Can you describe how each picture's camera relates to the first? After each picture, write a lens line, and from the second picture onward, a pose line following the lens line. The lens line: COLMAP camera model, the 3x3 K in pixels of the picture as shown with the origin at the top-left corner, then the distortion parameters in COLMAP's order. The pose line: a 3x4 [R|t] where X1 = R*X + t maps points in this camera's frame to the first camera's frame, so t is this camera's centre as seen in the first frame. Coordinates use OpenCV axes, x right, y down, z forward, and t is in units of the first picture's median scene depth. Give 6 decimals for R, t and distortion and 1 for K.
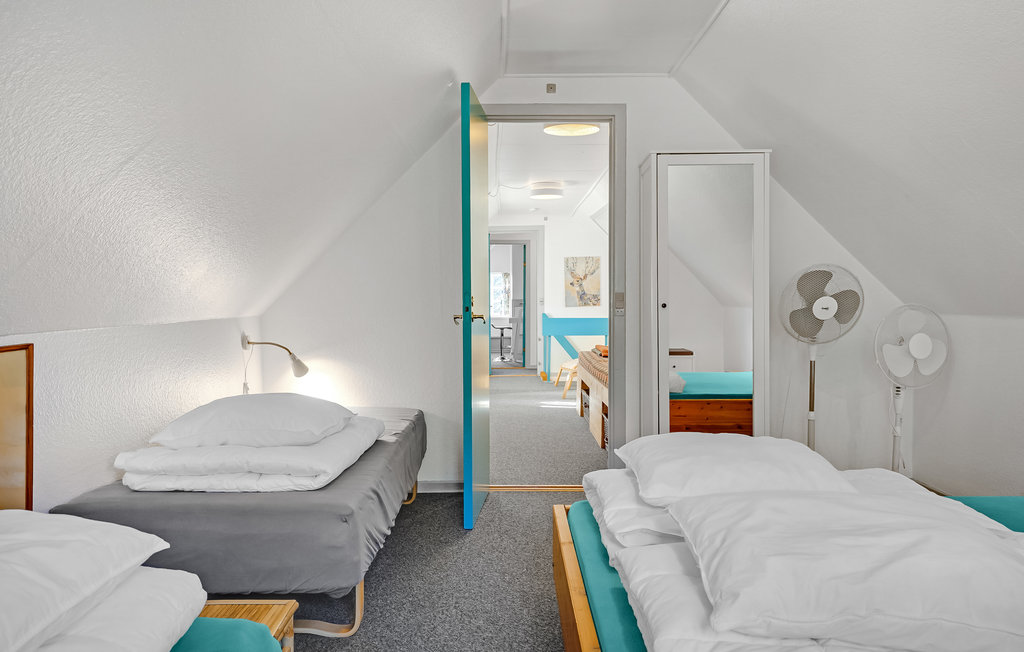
lens RADIAL K [[816.6, 0, 511.3], [0, 816.6, 324.2], [0, 0, 1]] dist [0.003772, 0.000421]
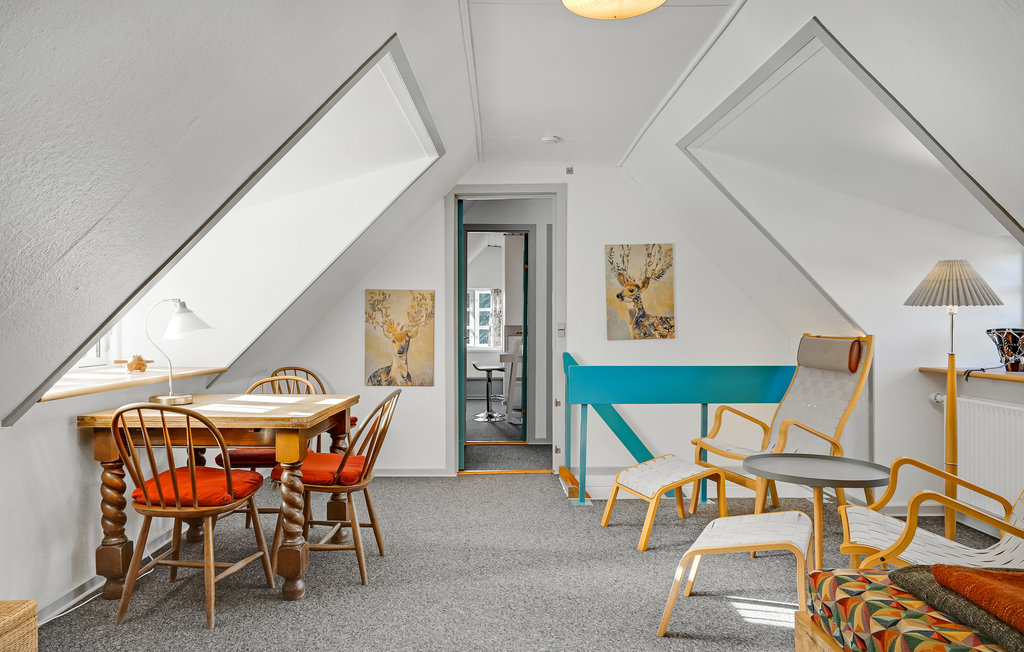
lens RADIAL K [[683.1, 0, 512.4], [0, 683.1, 327.7], [0, 0, 1]] dist [-0.001063, -0.000069]
pose [[0.999920, 0.004935, 0.011622, 0.000914], [-0.004635, 0.999658, -0.025755, -0.017722], [-0.011745, 0.025699, 0.999601, 0.566809]]
